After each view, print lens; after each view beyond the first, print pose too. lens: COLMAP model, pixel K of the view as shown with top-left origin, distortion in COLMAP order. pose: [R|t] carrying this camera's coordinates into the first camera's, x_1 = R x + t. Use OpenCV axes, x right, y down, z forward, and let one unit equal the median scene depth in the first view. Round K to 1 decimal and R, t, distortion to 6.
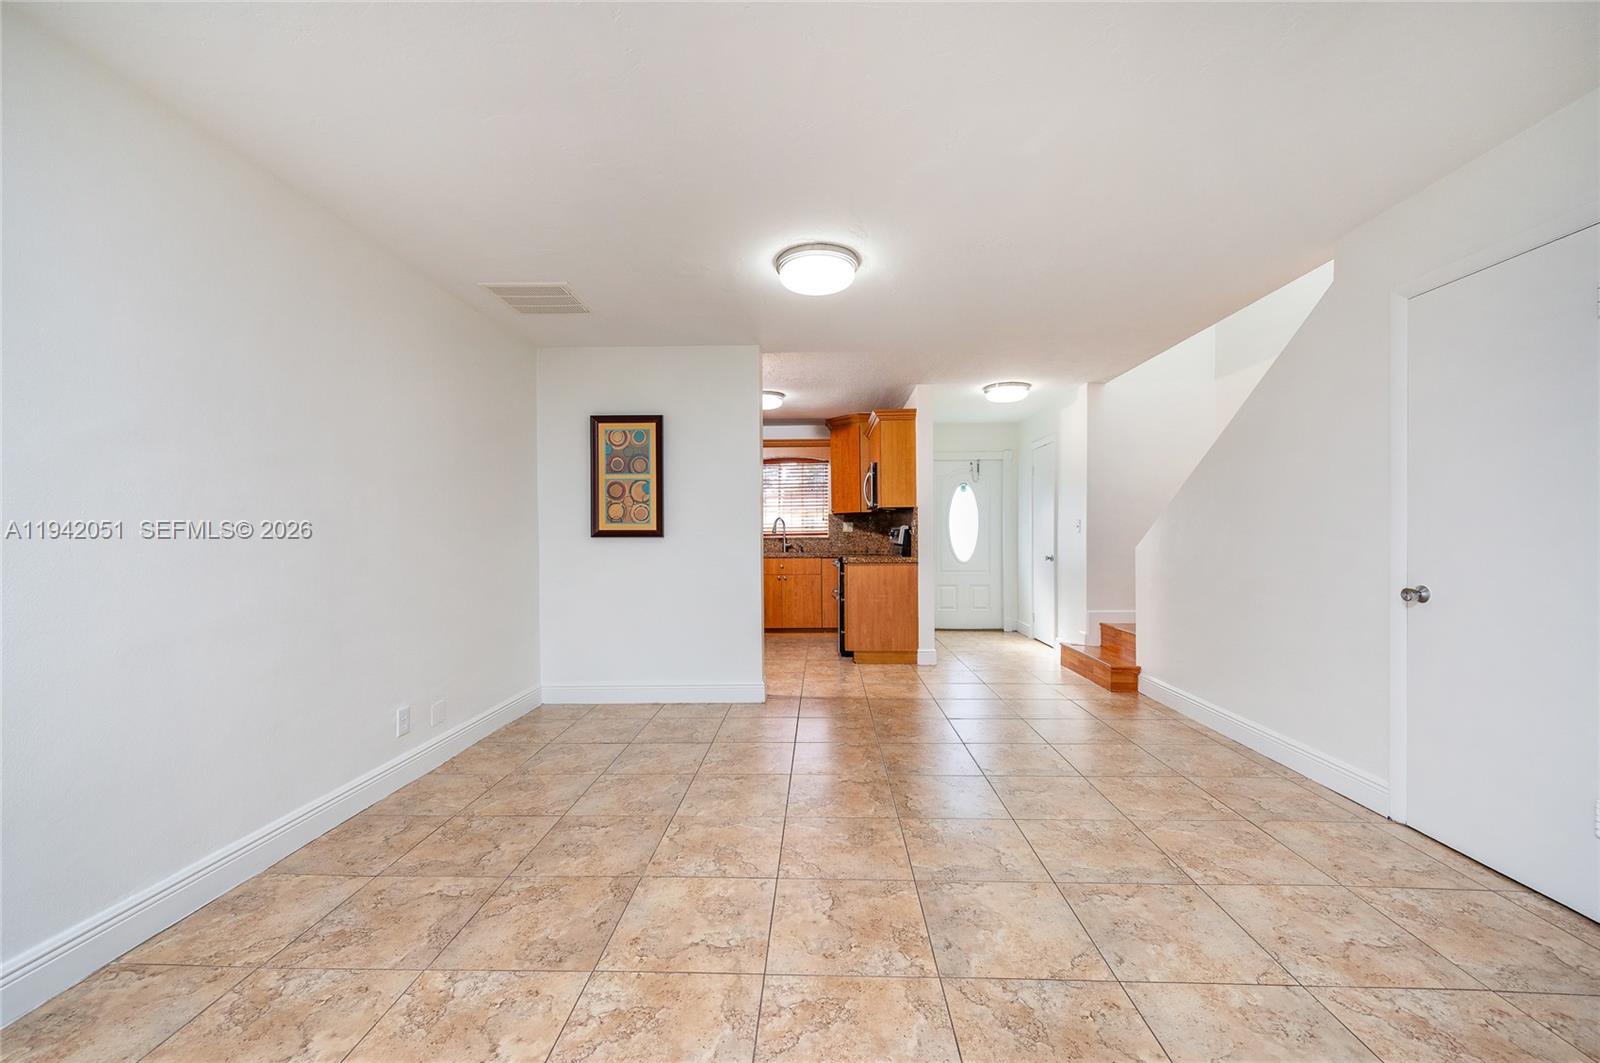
lens RADIAL K [[642.2, 0, 797.3], [0, 642.2, 537.4], [0, 0, 1]] dist [-0.000947, -0.000093]
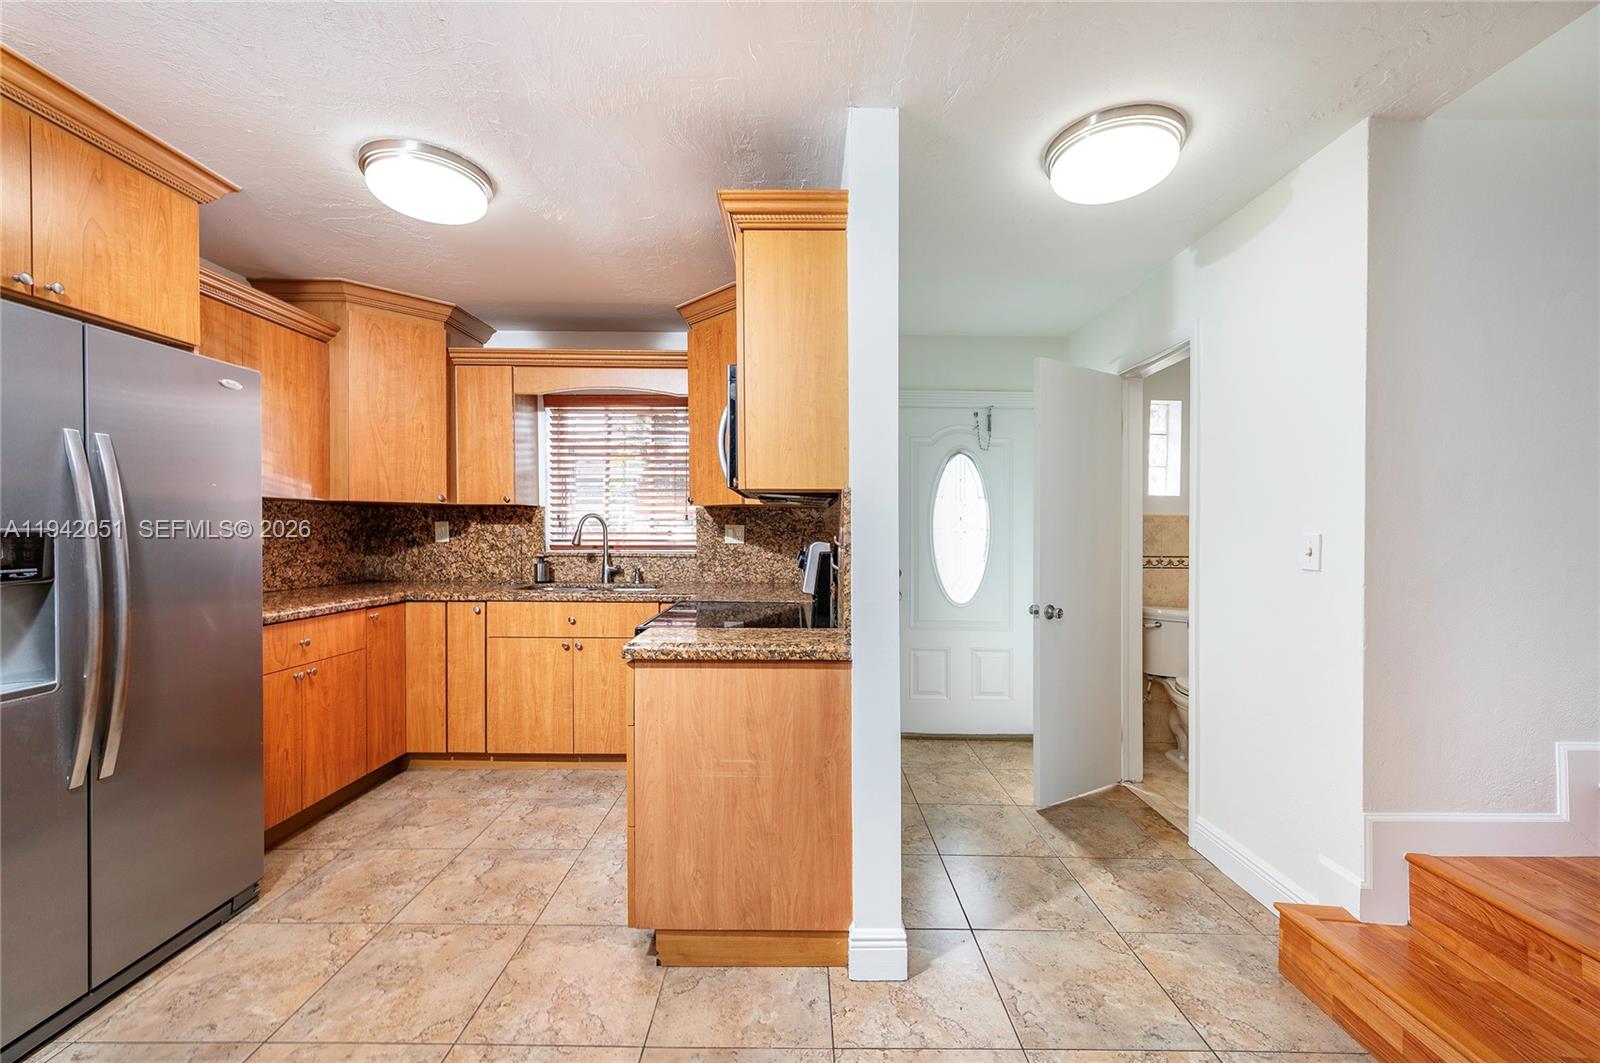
lens RADIAL K [[628.2, 0, 797.0], [0, 628.2, 538.4], [0, 0, 1]] dist [0.000013, -0.000148]
pose [[0.998832, 0.017329, 0.045113, 0.177297], [-0.017660, 0.999820, 0.006948, -0.028579], [-0.044985, -0.007737, 0.998958, 0.843865]]
